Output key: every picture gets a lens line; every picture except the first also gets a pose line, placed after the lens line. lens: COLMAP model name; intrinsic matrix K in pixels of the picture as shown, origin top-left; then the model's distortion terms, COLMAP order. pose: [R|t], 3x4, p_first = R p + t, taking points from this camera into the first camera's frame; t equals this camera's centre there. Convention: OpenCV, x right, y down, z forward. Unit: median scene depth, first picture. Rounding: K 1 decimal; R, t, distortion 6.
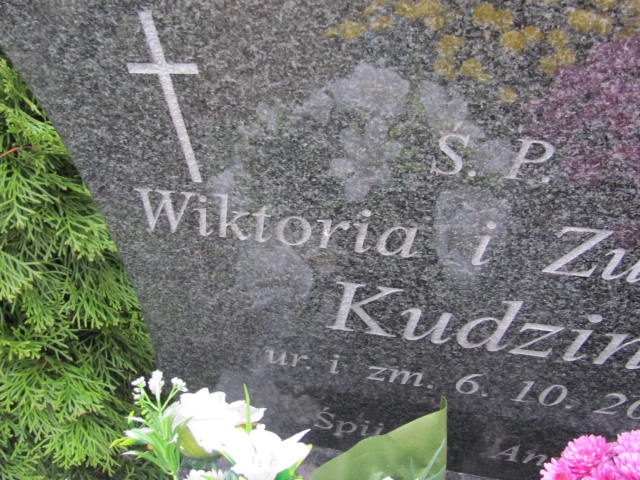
lens RADIAL K [[669.9, 0, 320.0], [0, 669.9, 240.0], [0, 0, 1]] dist [-0.209258, 0.206835]
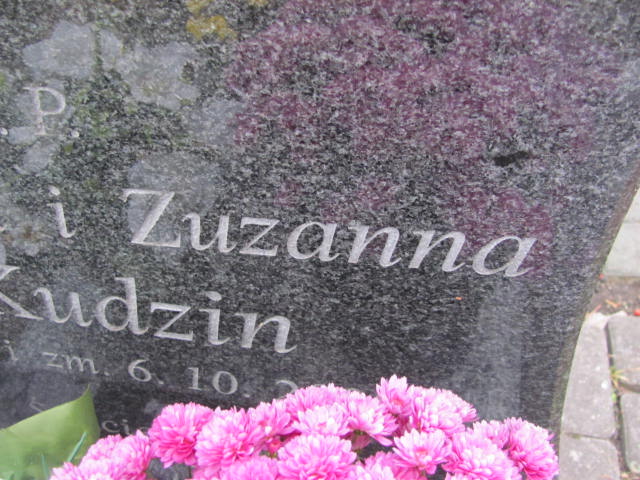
lens RADIAL K [[669.9, 0, 320.0], [0, 669.9, 240.0], [0, 0, 1]] dist [-0.209258, 0.206835]
pose [[0.997609, -0.032511, 0.060989, 0.454117], [0.030514, 0.998976, 0.033390, 0.019726], [-0.062012, -0.031450, 0.997580, 0.102793]]
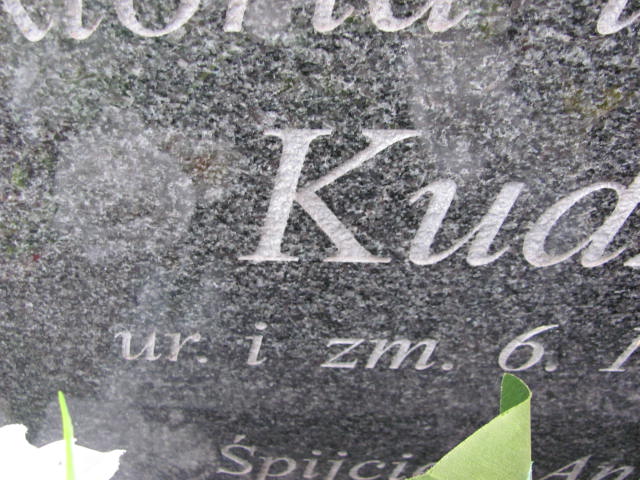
lens RADIAL K [[669.9, 0, 320.0], [0, 669.9, 240.0], [0, 0, 1]] dist [-0.209258, 0.206835]
pose [[0.974252, -0.075719, 0.212369, -0.036072], [0.085390, 0.995670, -0.036728, 0.148184], [-0.208669, 0.053916, 0.976499, 0.564190]]
